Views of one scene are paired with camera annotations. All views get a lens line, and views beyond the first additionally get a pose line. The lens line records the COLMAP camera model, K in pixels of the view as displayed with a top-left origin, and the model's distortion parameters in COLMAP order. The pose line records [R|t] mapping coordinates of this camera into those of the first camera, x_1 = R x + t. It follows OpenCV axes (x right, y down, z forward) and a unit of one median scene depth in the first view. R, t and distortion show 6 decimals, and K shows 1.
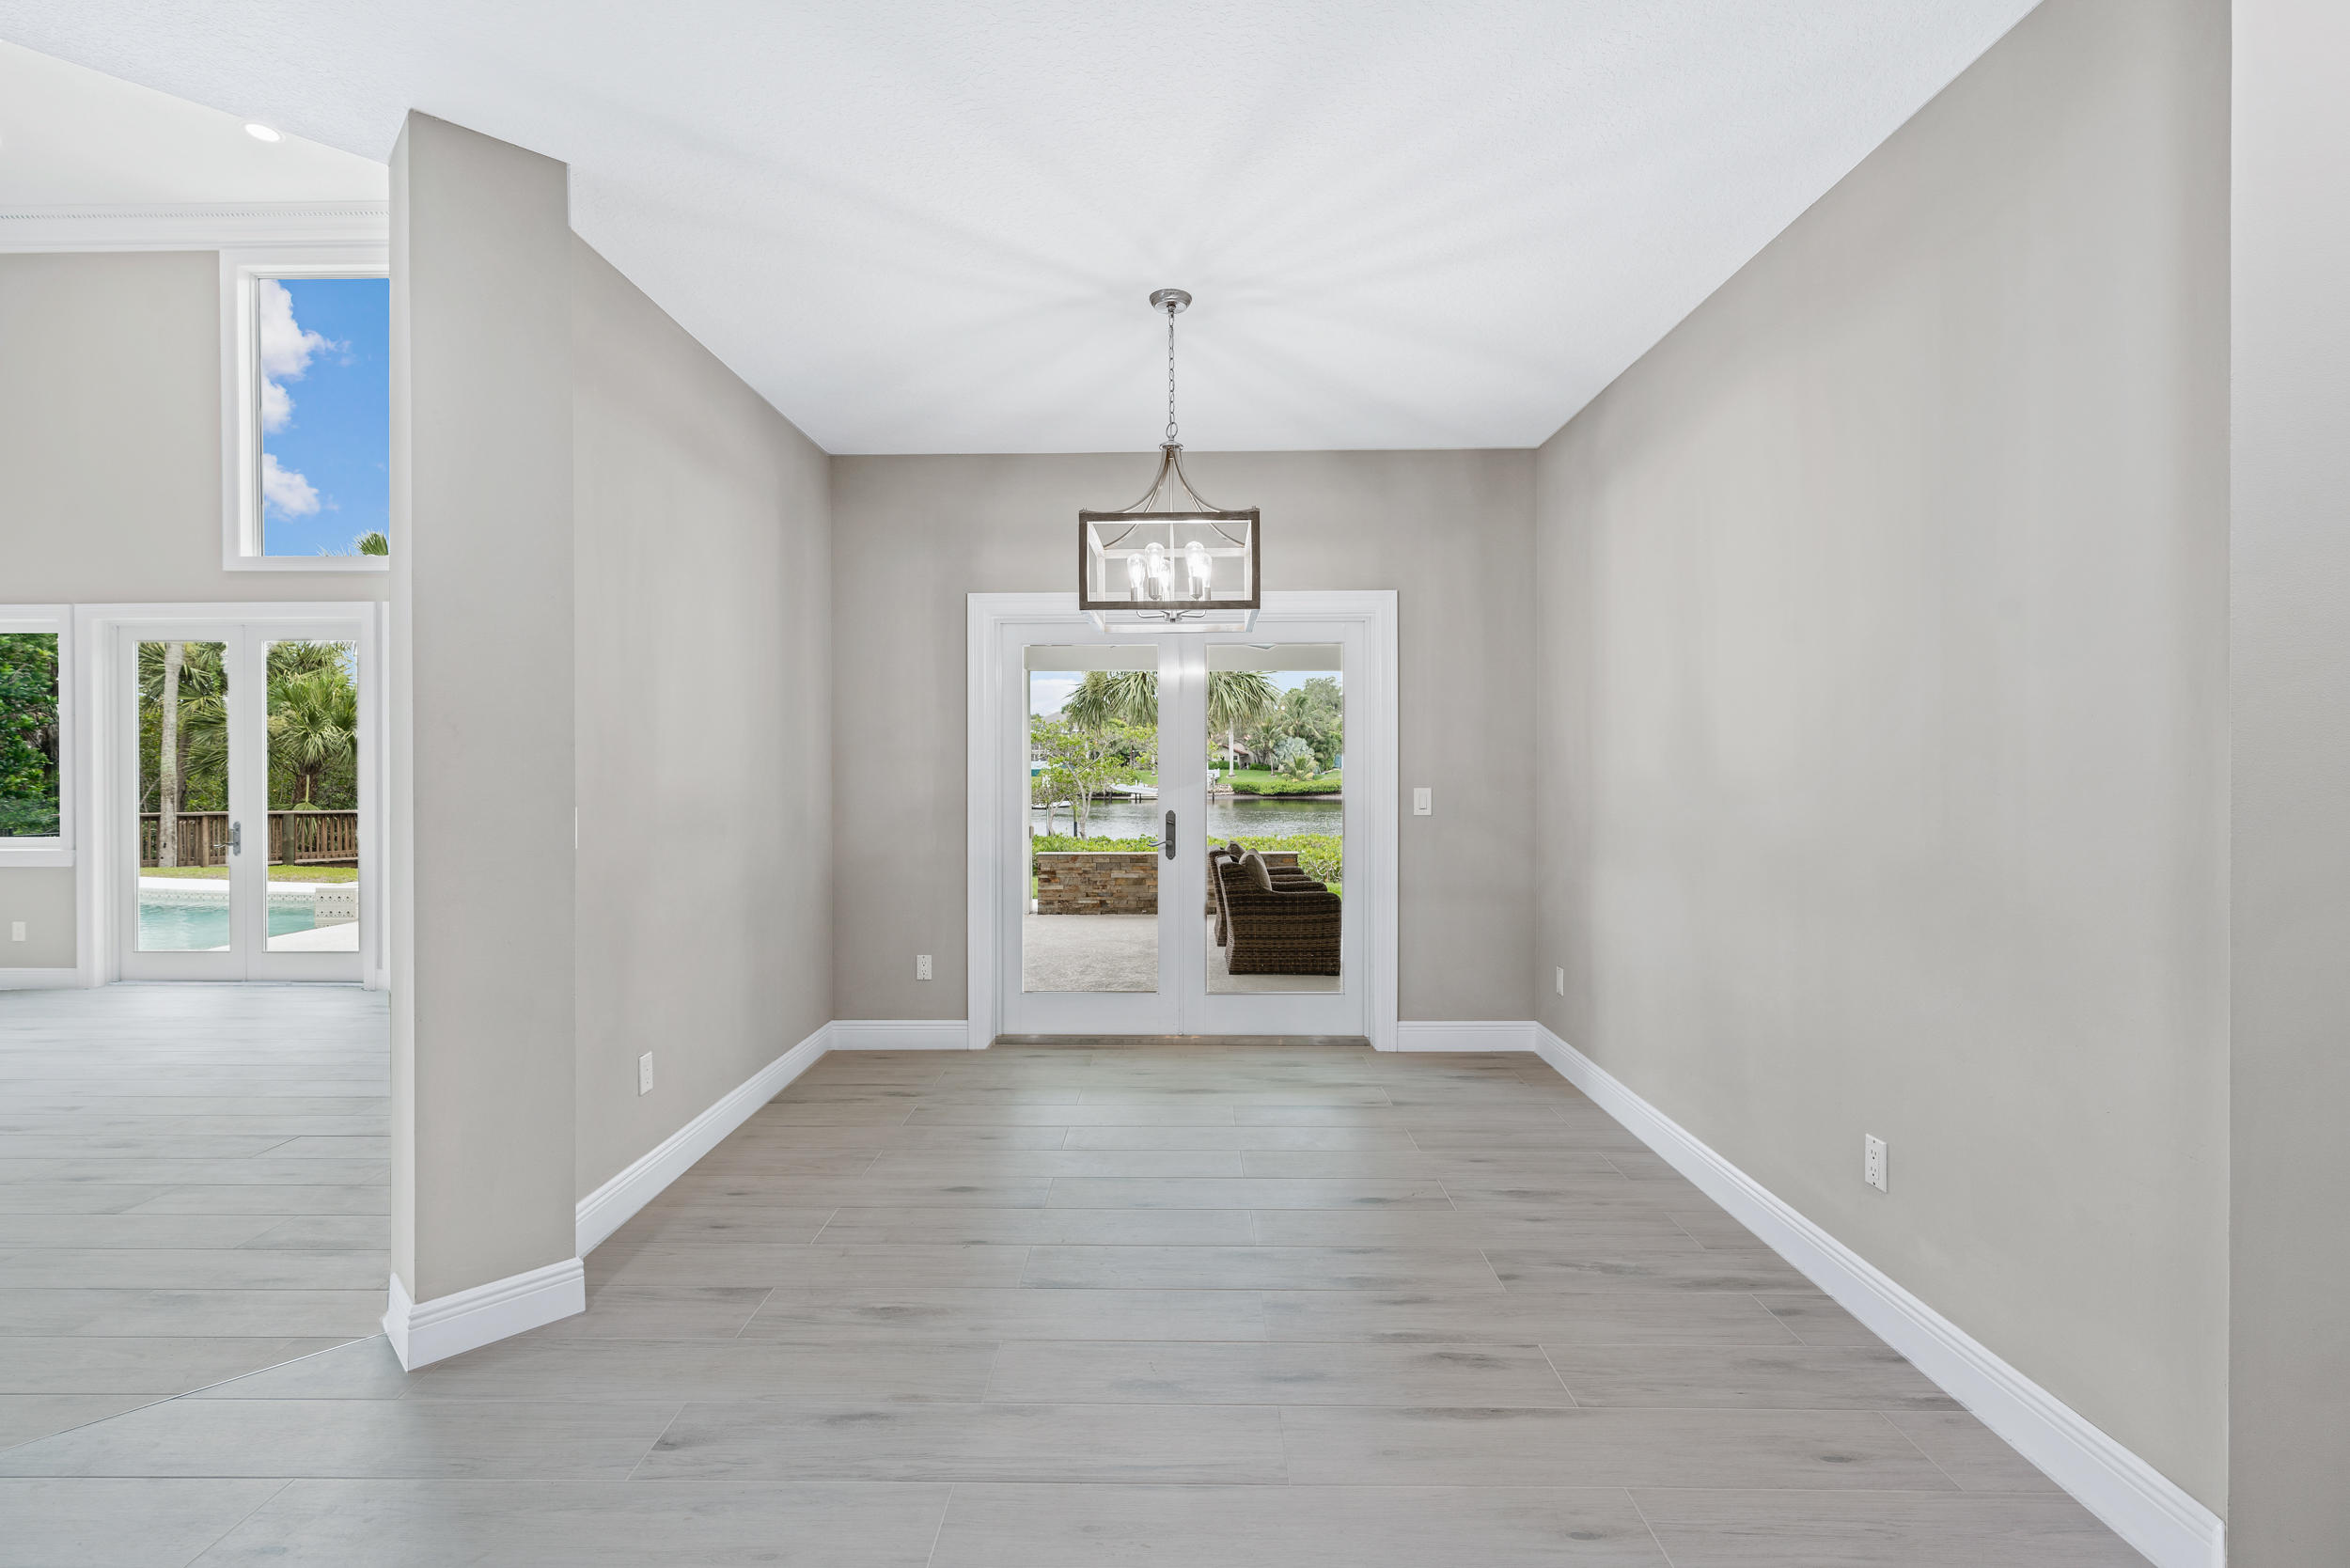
lens RADIAL K [[1049.5, 0, 1168.2], [0, 1049.5, 774.8], [0, 0, 1]] dist [-0.002242, -0.000022]
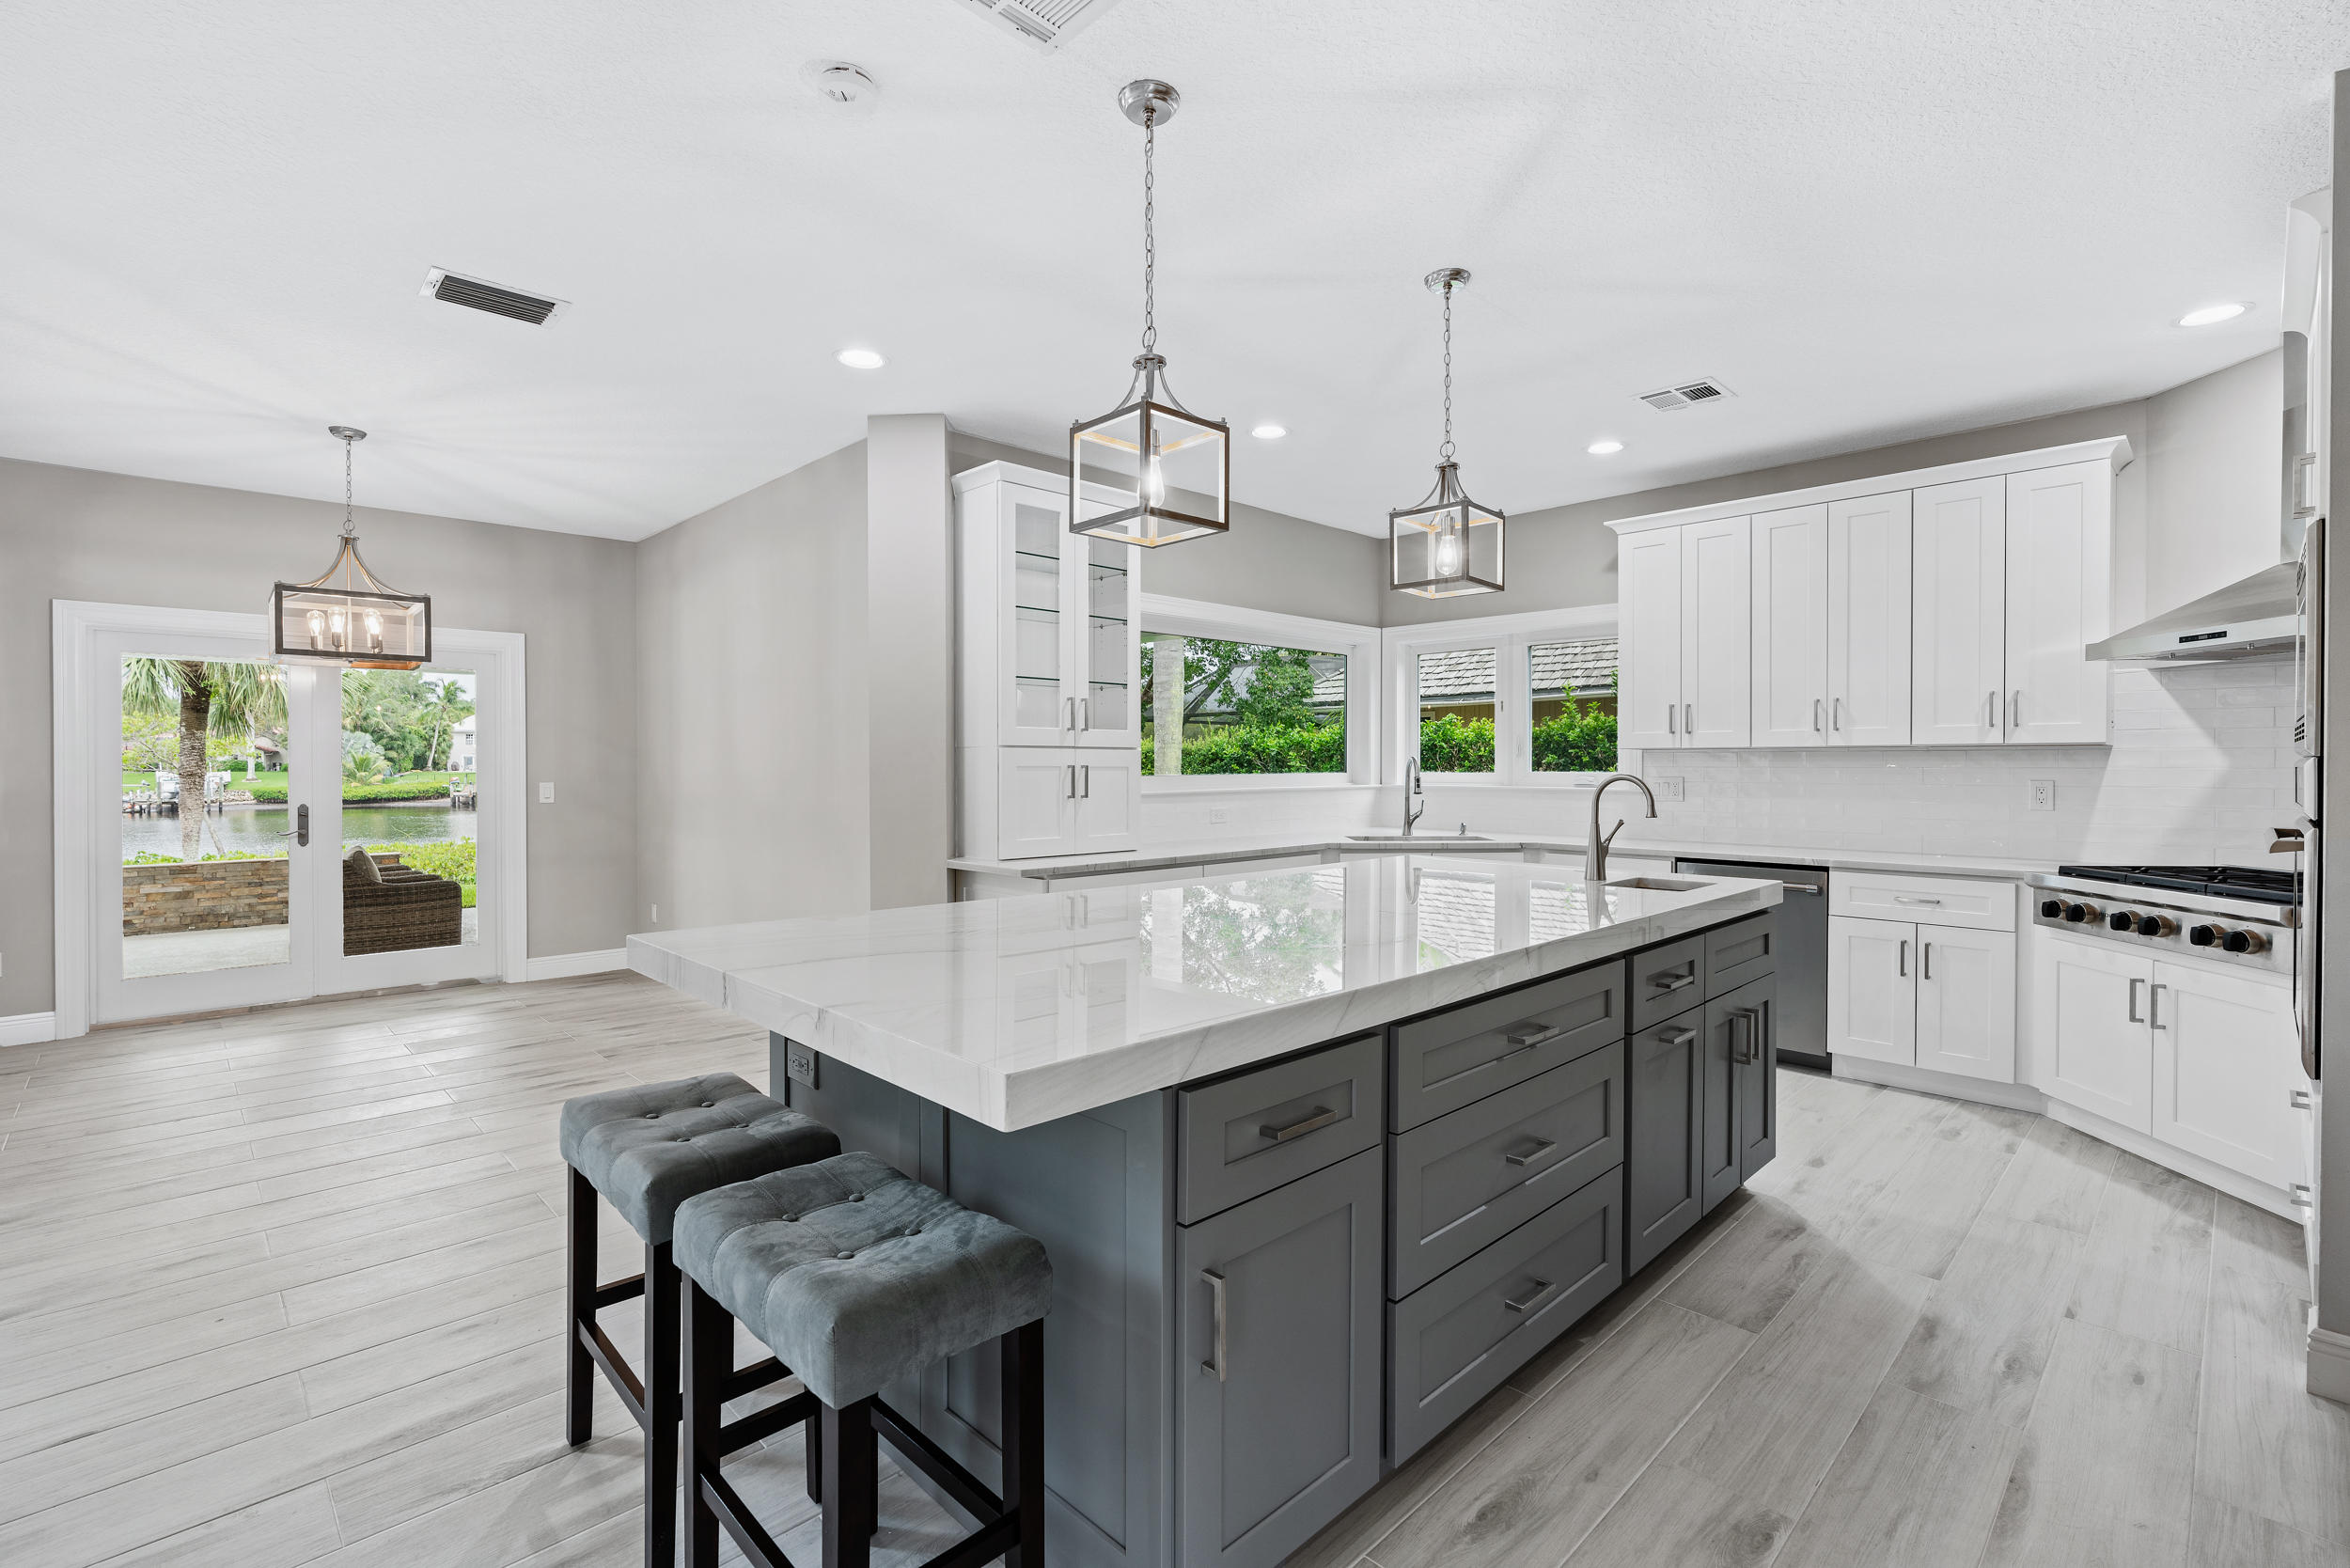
lens RADIAL K [[1049.5, 0, 1168.2], [0, 1049.5, 774.8], [0, 0, 1]] dist [-0.002242, -0.000022]
pose [[0.708390, -0.004658, 0.705806, -0.133728], [0.005482, 0.999984, 0.001098, 0.005315], [-0.705800, 0.003091, 0.708405, -0.483618]]
